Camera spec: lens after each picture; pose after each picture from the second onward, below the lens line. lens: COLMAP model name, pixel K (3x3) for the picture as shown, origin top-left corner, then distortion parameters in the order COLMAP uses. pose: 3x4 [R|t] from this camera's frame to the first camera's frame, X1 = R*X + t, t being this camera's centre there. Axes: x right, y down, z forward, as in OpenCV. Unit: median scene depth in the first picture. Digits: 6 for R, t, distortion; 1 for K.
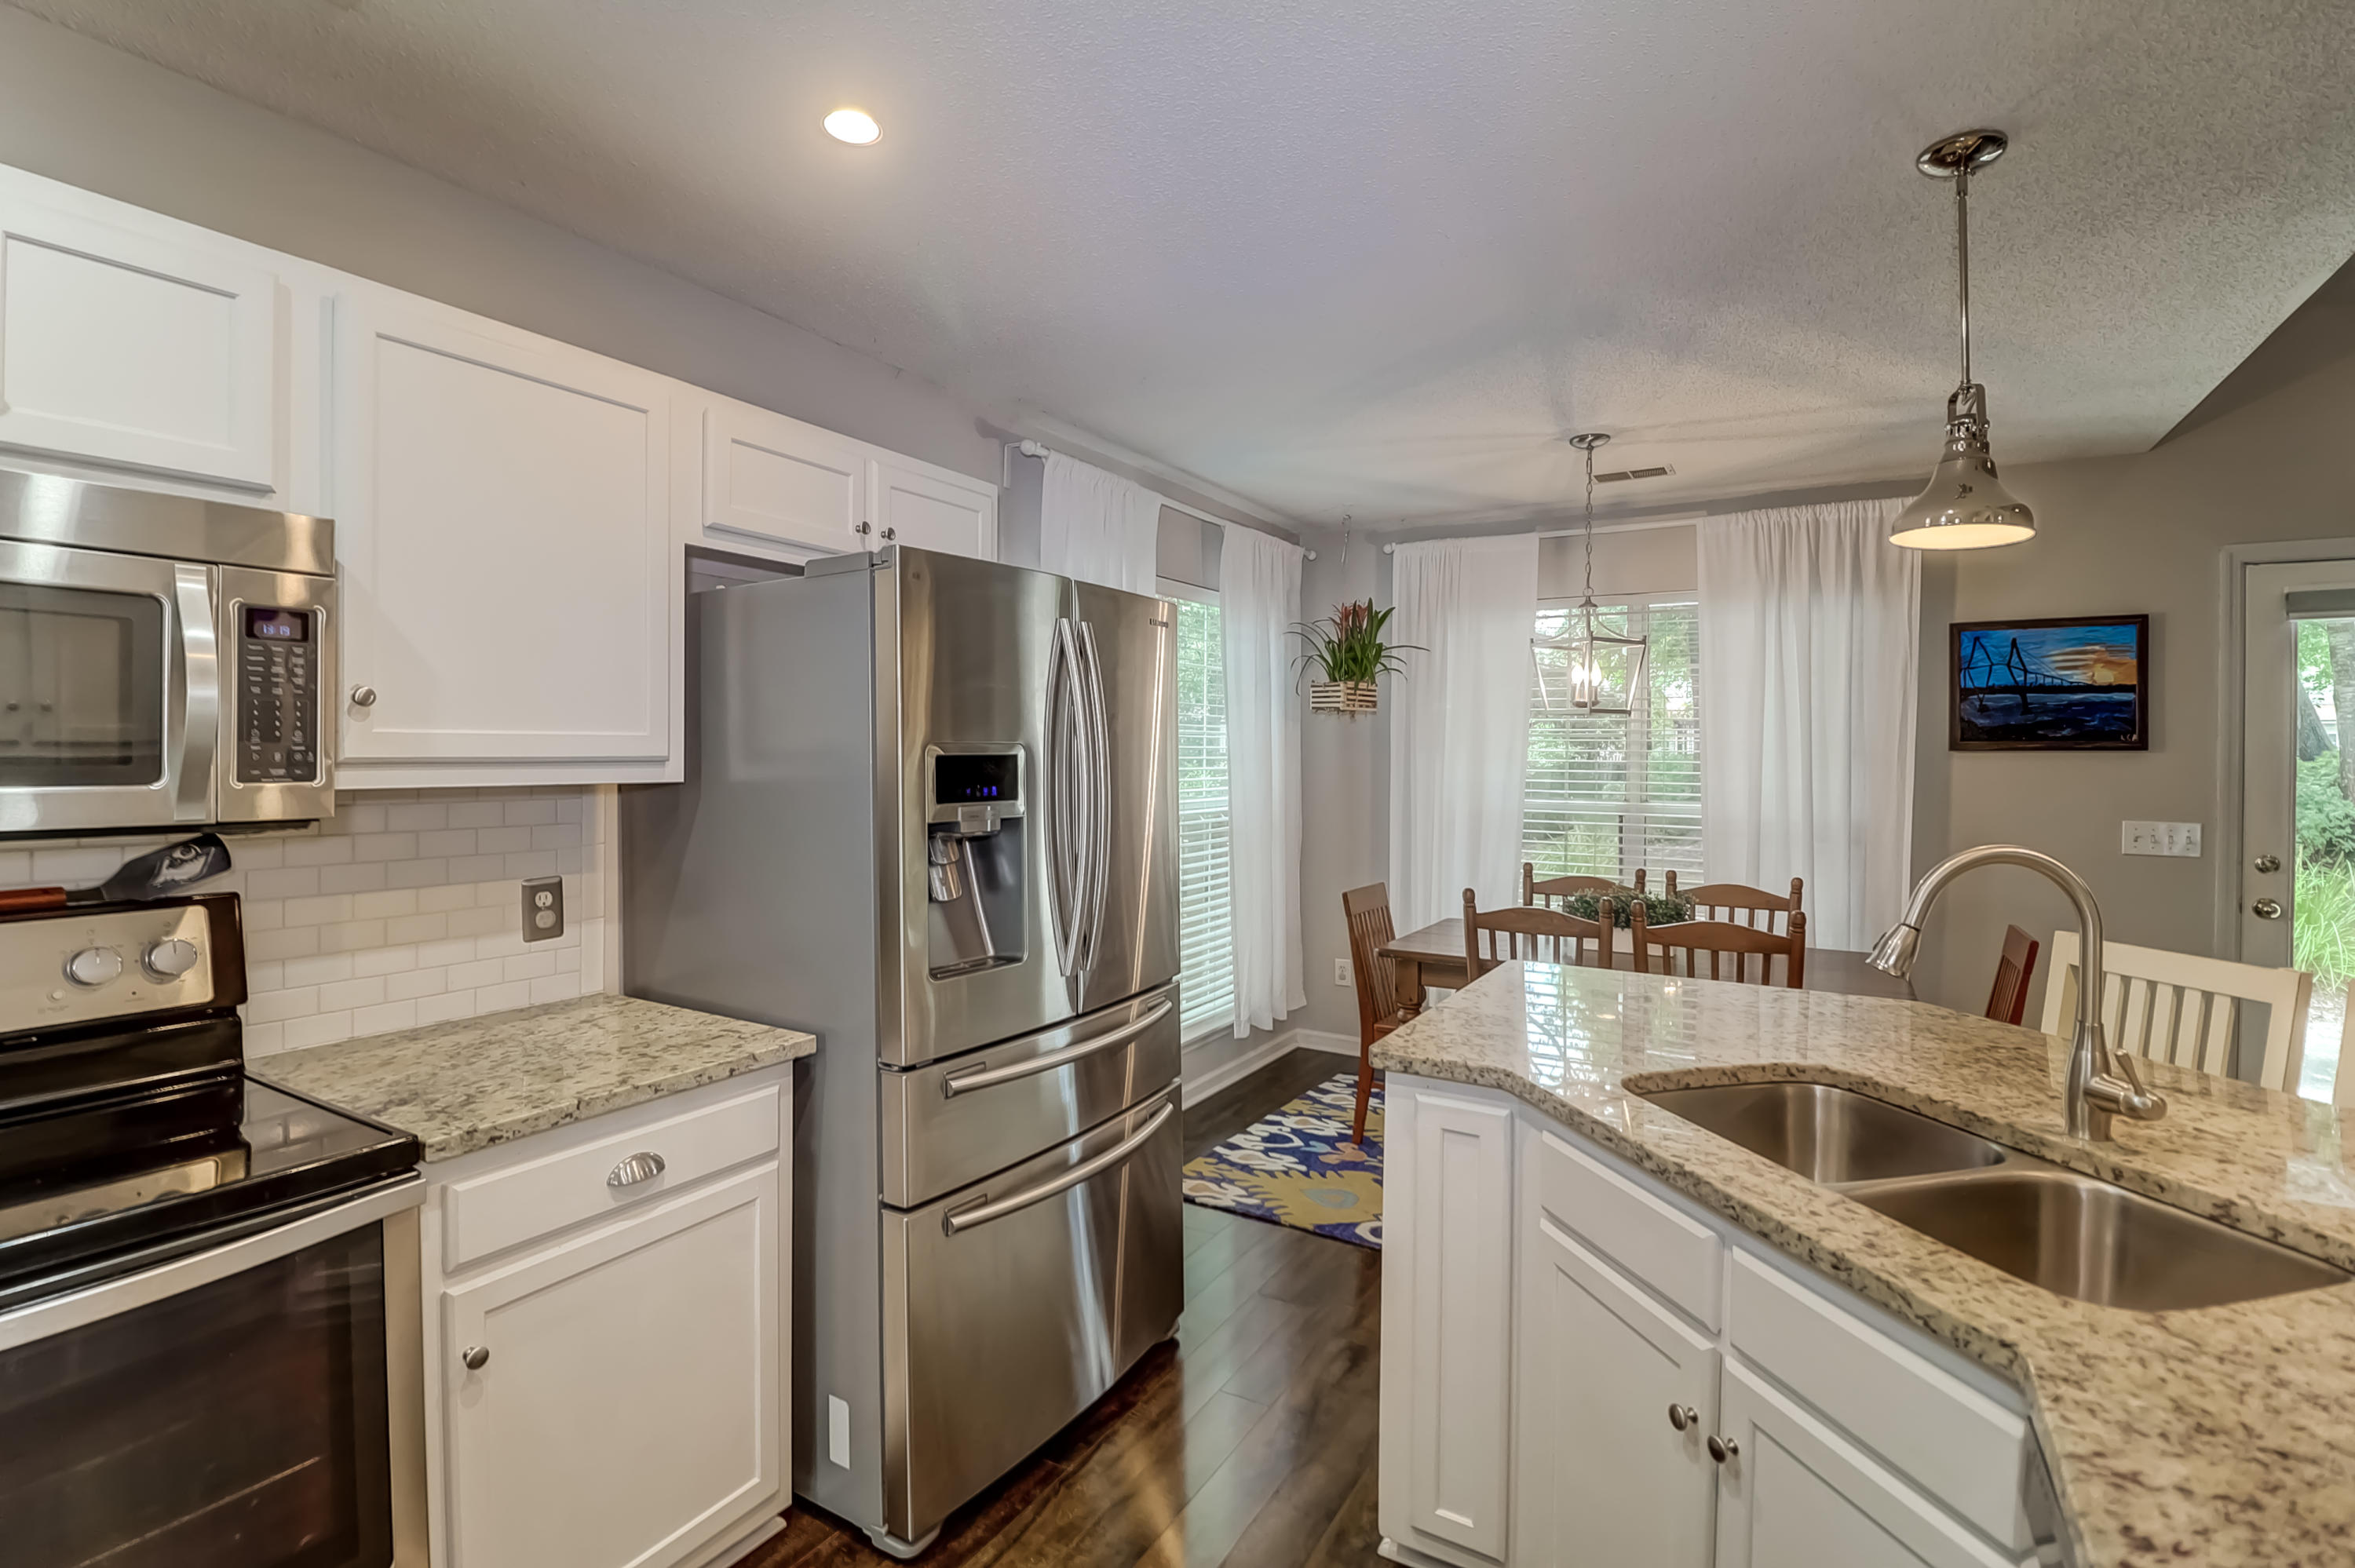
lens RADIAL K [[1093.8, 0, 1169.8], [0, 1093.8, 764.8], [0, 0, 1]] dist [-0.023025, -0.000493]
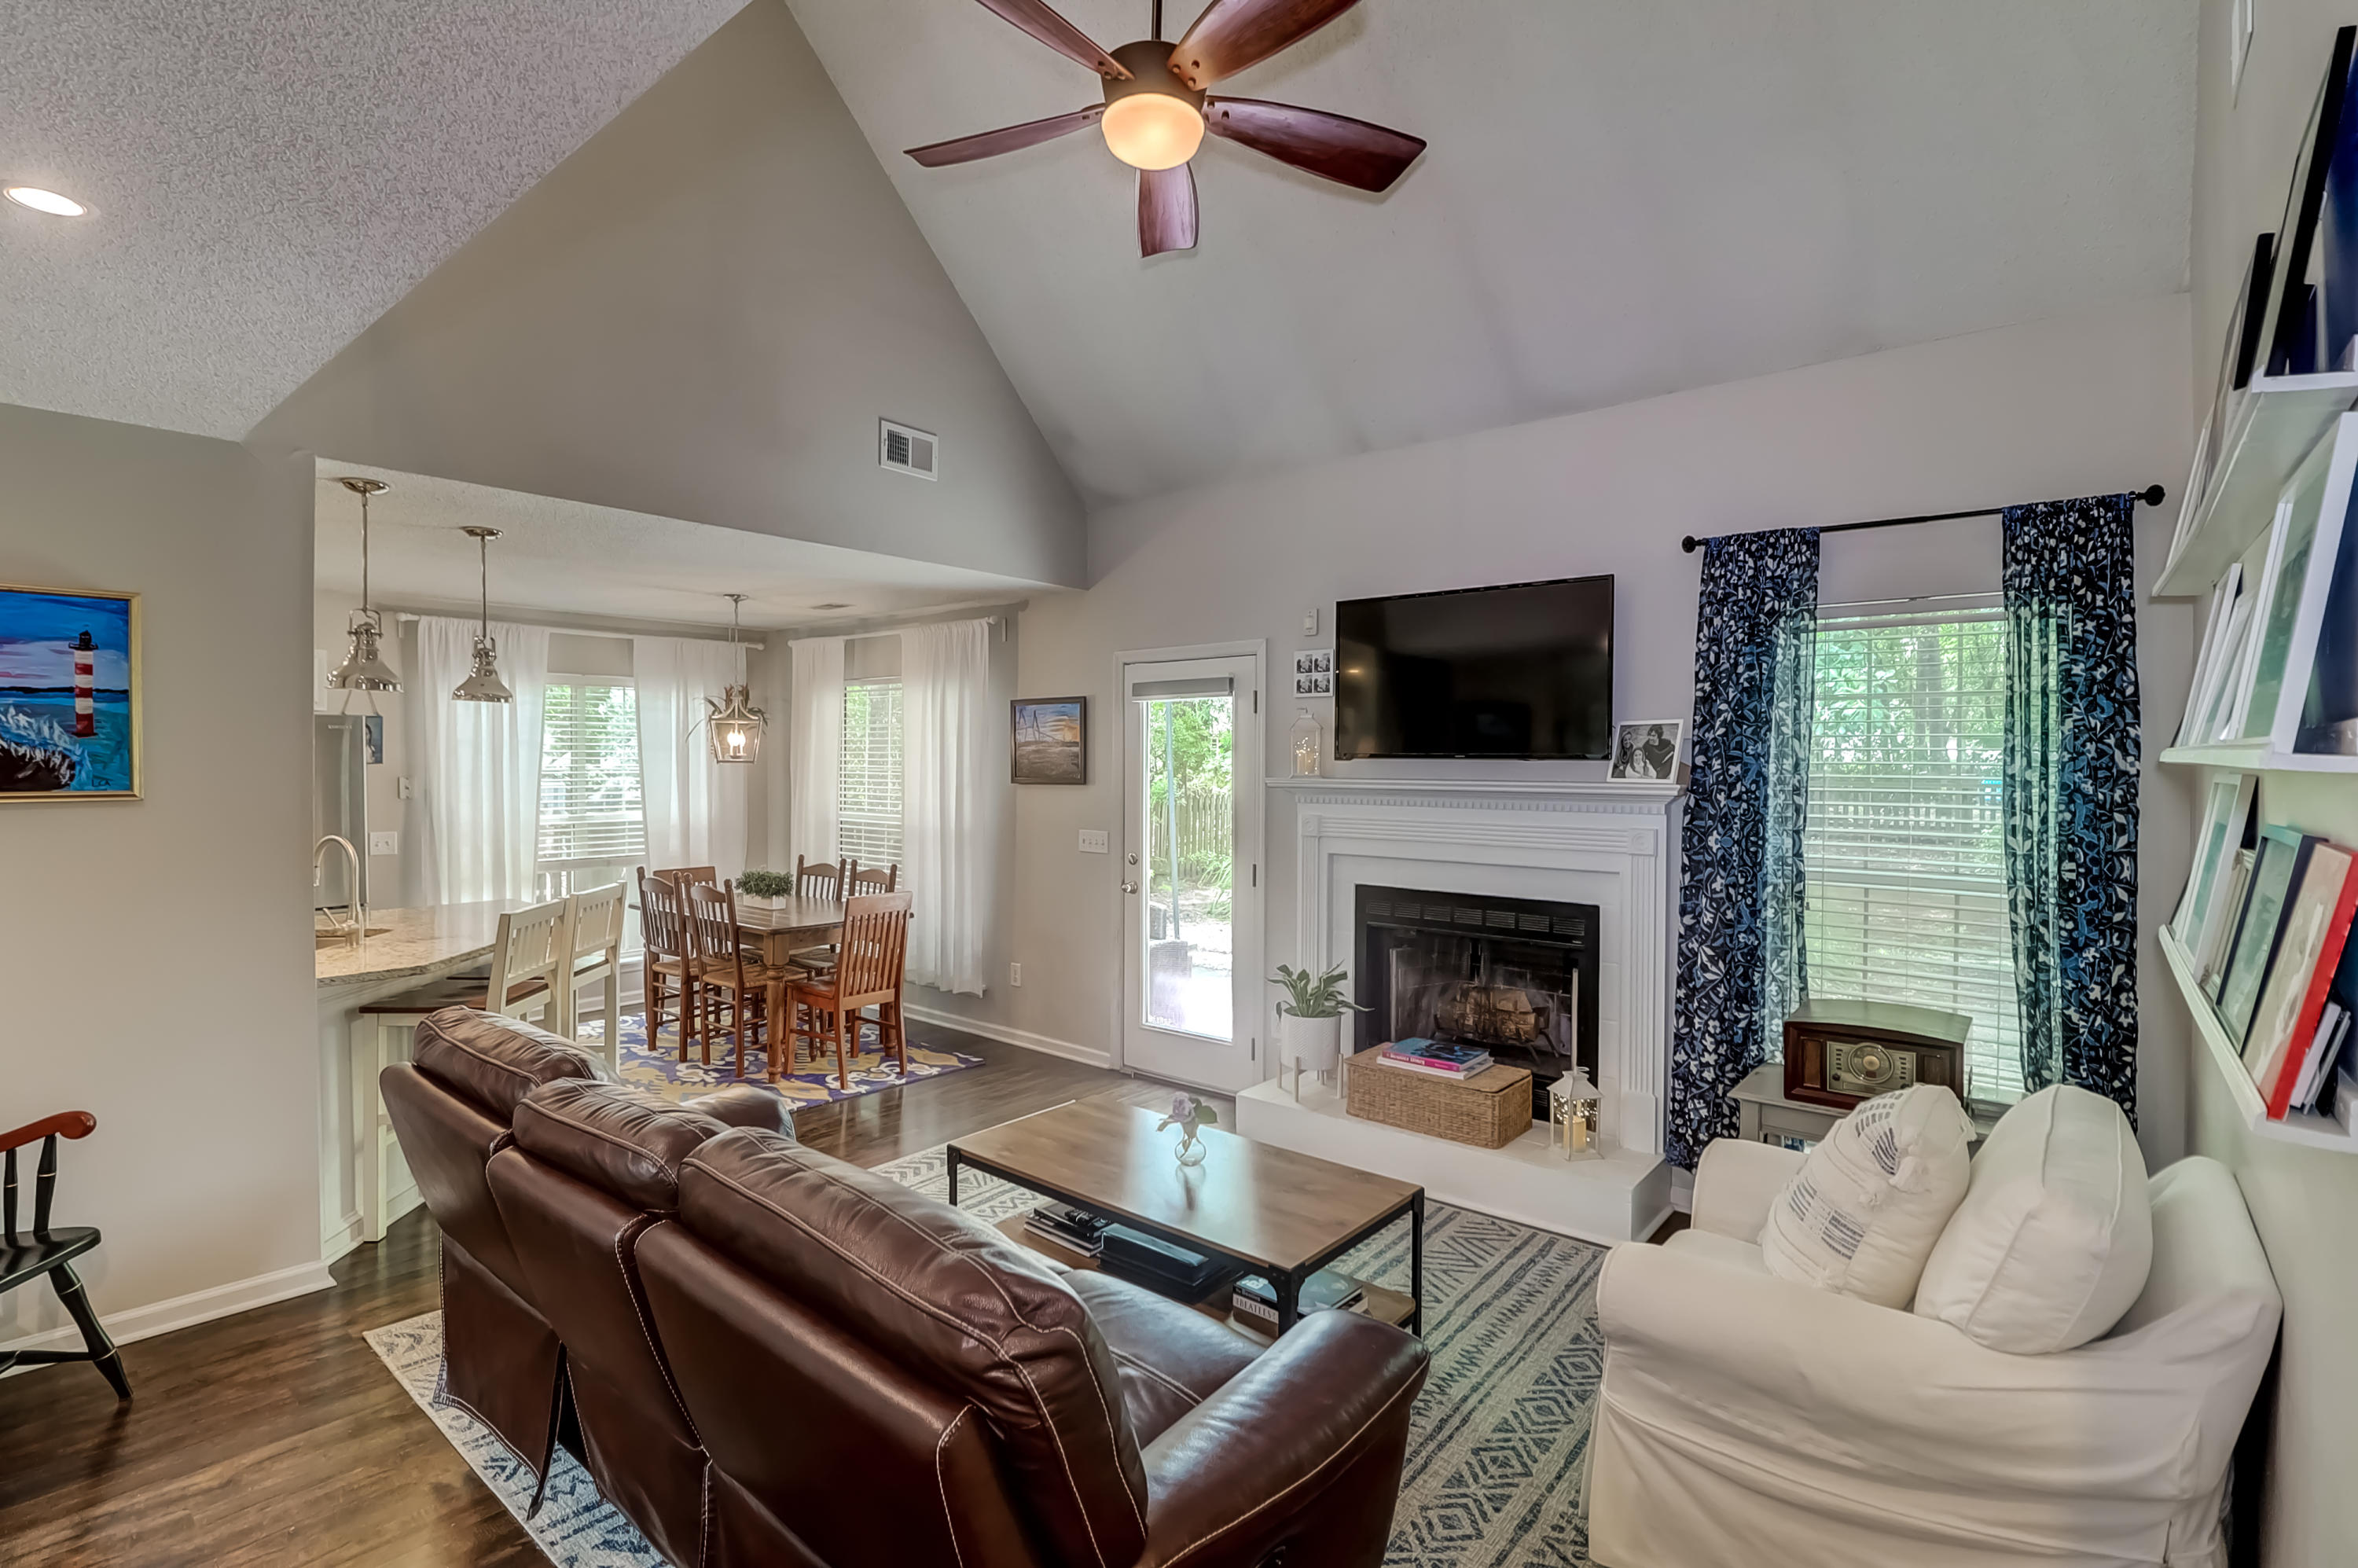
lens RADIAL K [[1090.8, 0, 1178.4], [0, 1090.8, 768.5], [0, 0, 1]] dist [0.001781, -0.014301]
pose [[0.989321, -0.002529, -0.145730, 1.230733], [0.001993, 0.999991, -0.003820, -0.028711], [0.145738, 0.003489, 0.989317, -0.512995]]
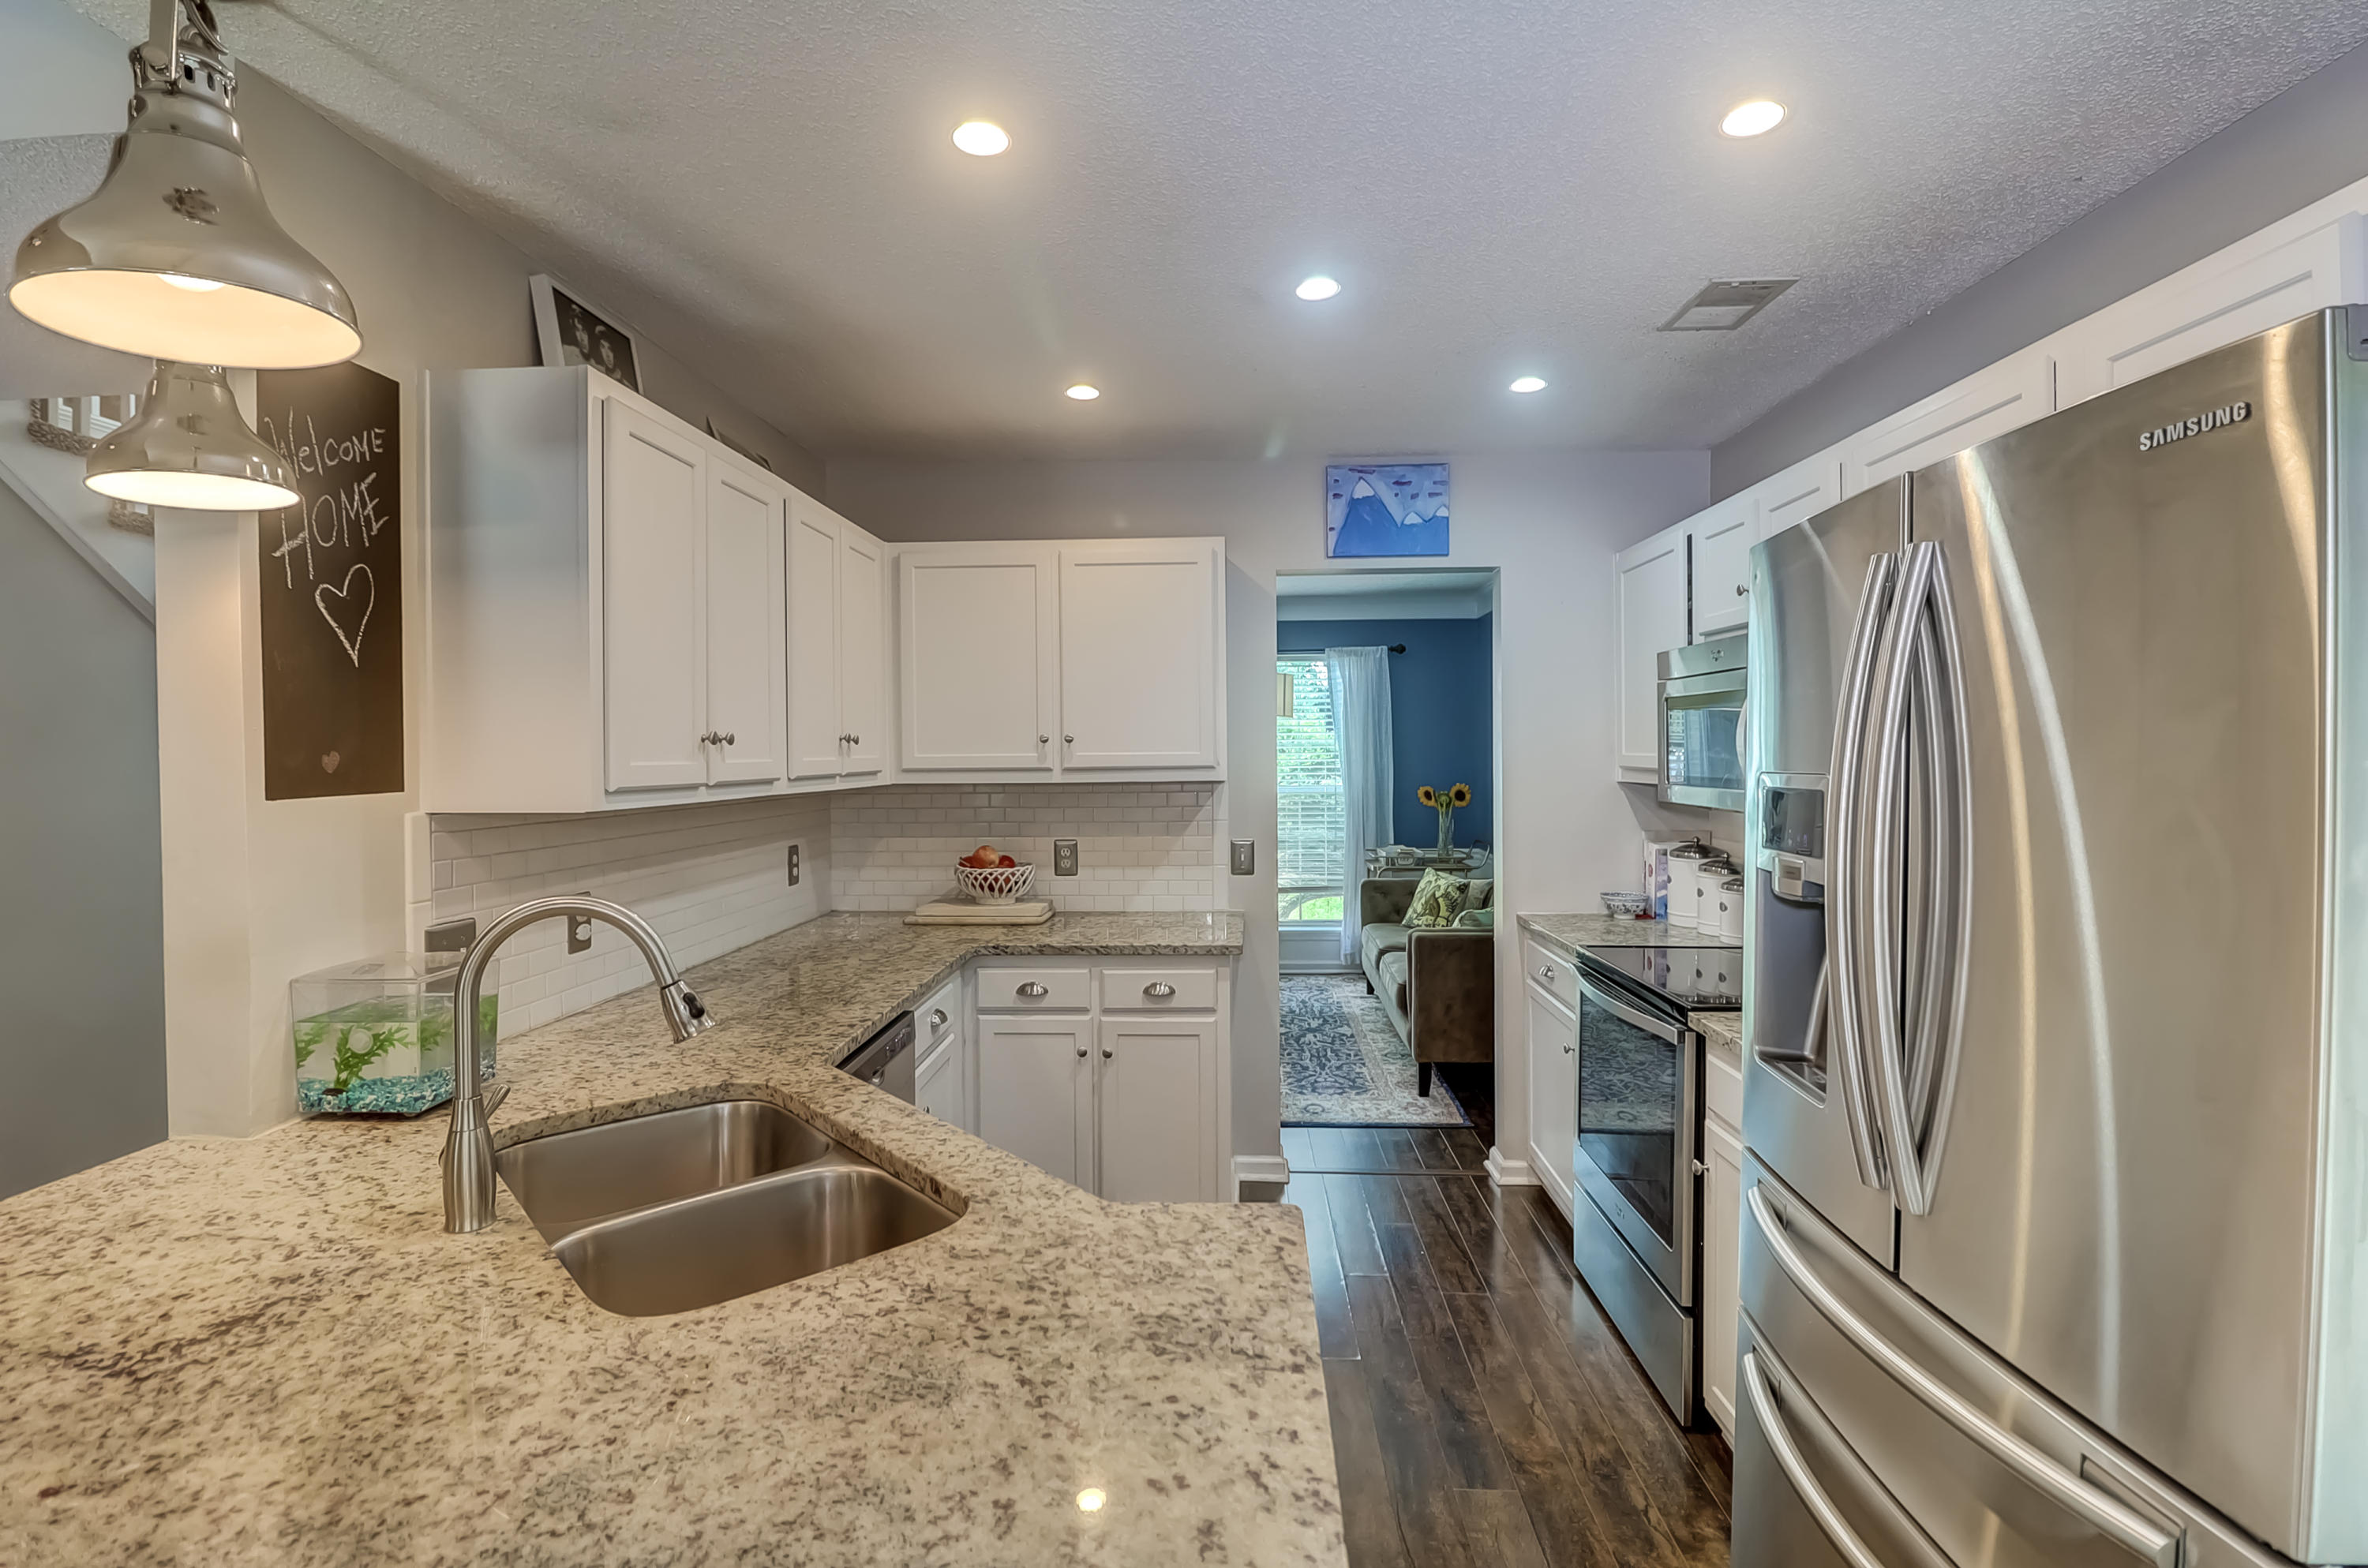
lens RADIAL K [[1093.0, 0, 1186.8], [0, 1093.0, 767.1], [0, 0, 1]] dist [-0.000135, -0.011969]
pose [[-0.876572, 0.005946, -0.481234, 0.289147], [-0.005025, 0.999756, 0.021506, -0.020684], [0.481245, 0.021270, -0.876328, 0.778288]]
